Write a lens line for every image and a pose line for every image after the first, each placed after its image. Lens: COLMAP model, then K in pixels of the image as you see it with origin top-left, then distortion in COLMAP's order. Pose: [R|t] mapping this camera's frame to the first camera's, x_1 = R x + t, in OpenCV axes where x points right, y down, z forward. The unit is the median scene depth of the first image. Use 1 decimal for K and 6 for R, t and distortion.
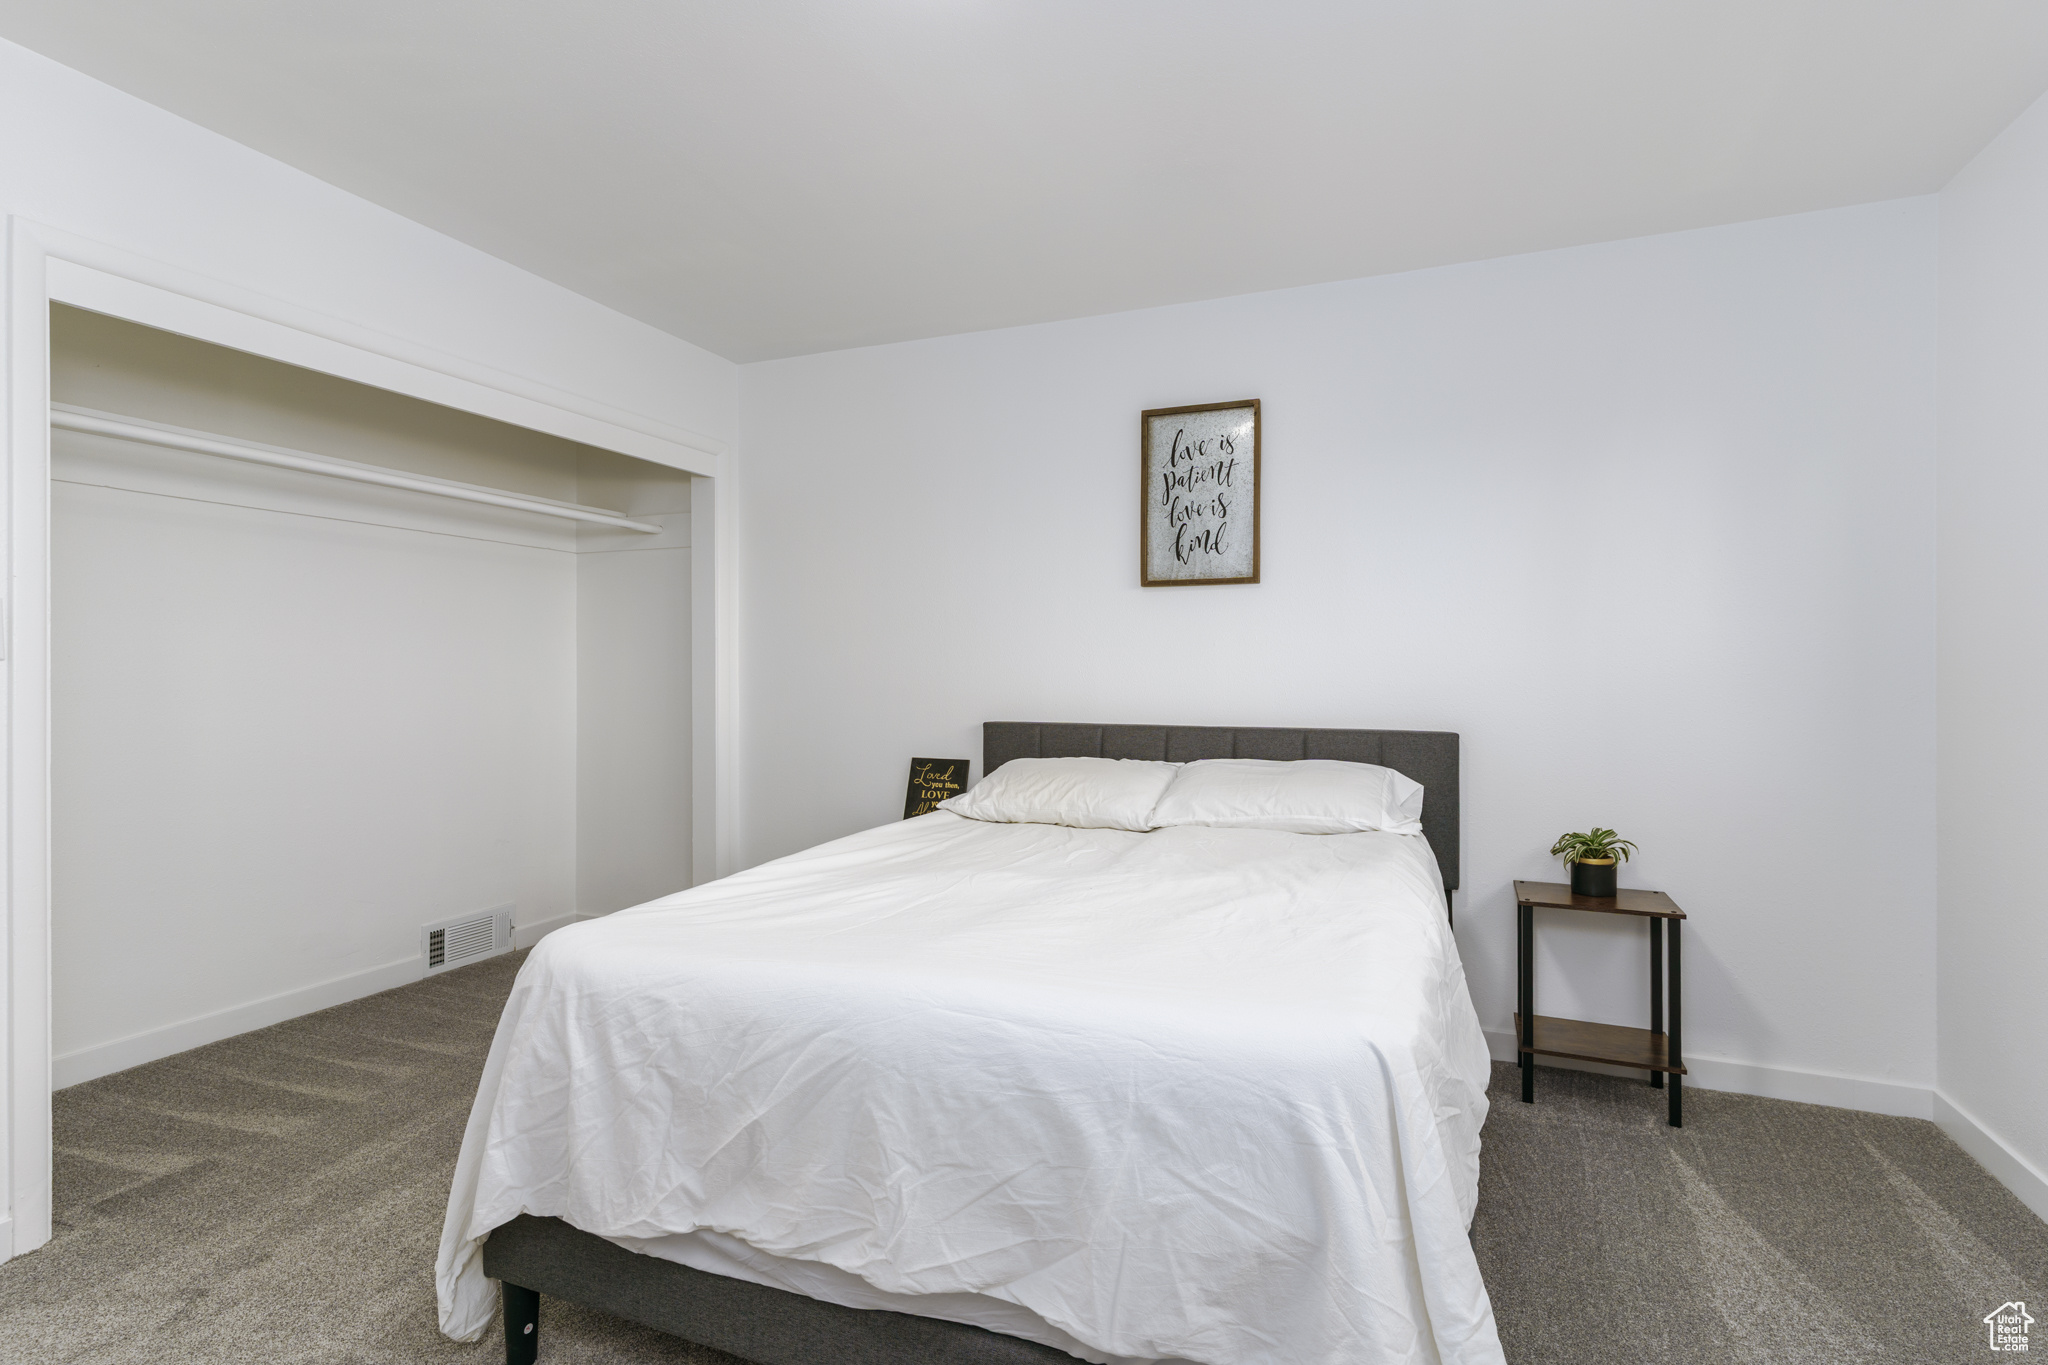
lens RADIAL K [[985.0, 0, 1021.7], [0, 985.0, 676.1], [0, 0, 1]] dist [0.003430, -0.000318]
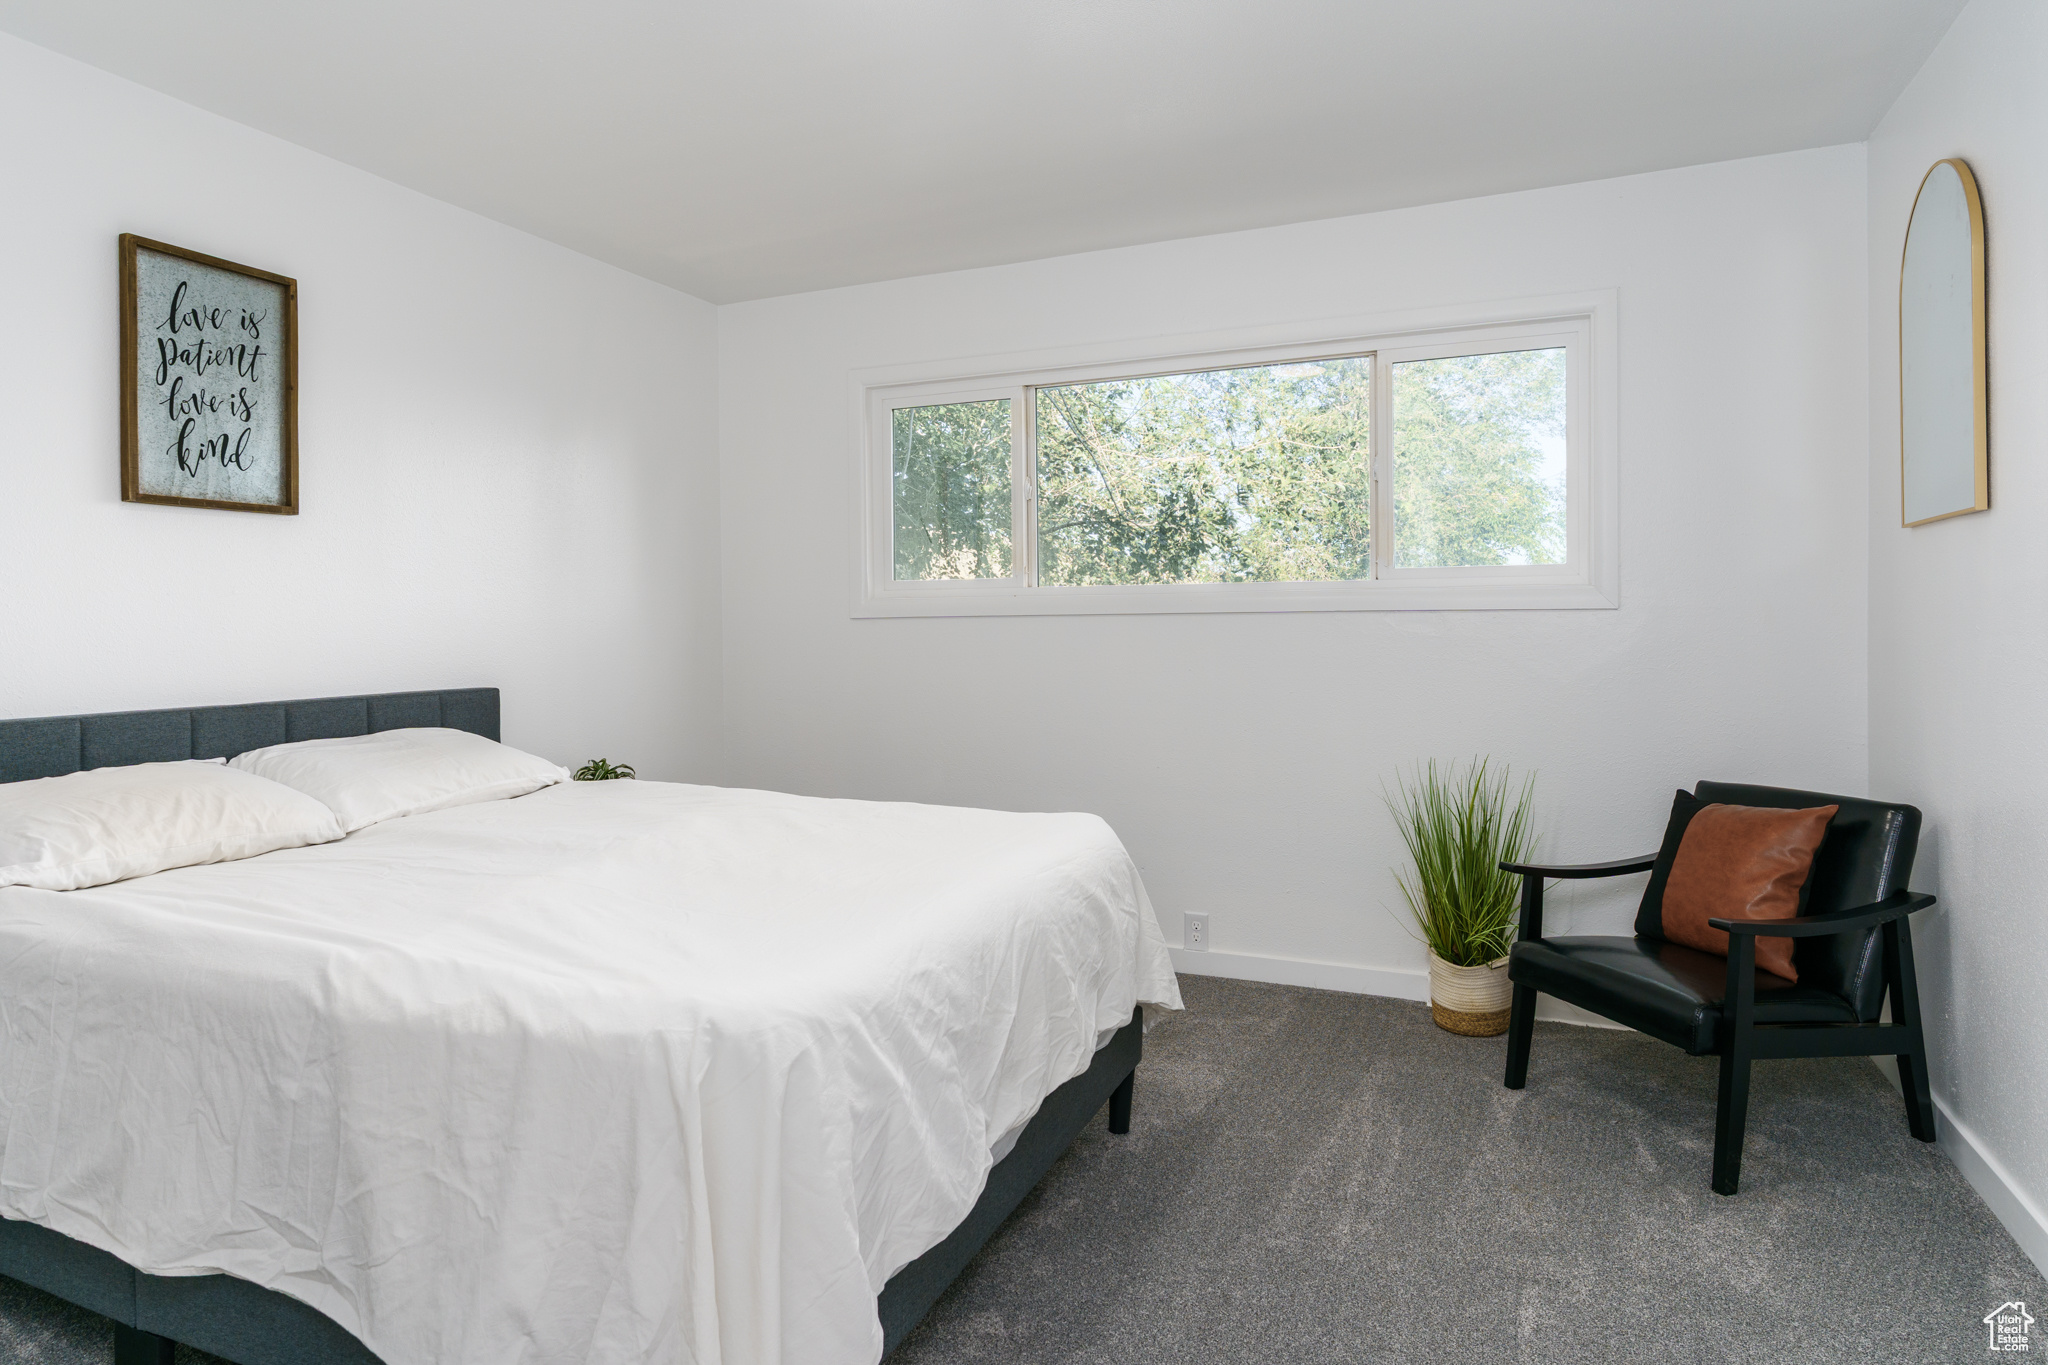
lens RADIAL K [[1187.6, 0, 1023.5], [0, 1187.6, 644.4], [0, 0, 1]] dist [-0.002016, -0.001244]
pose [[0.006676, -0.020401, 0.999770, -0.682253], [0.015520, 0.999674, 0.020296, -0.002114], [-0.999857, 0.015380, 0.006991, 0.408536]]
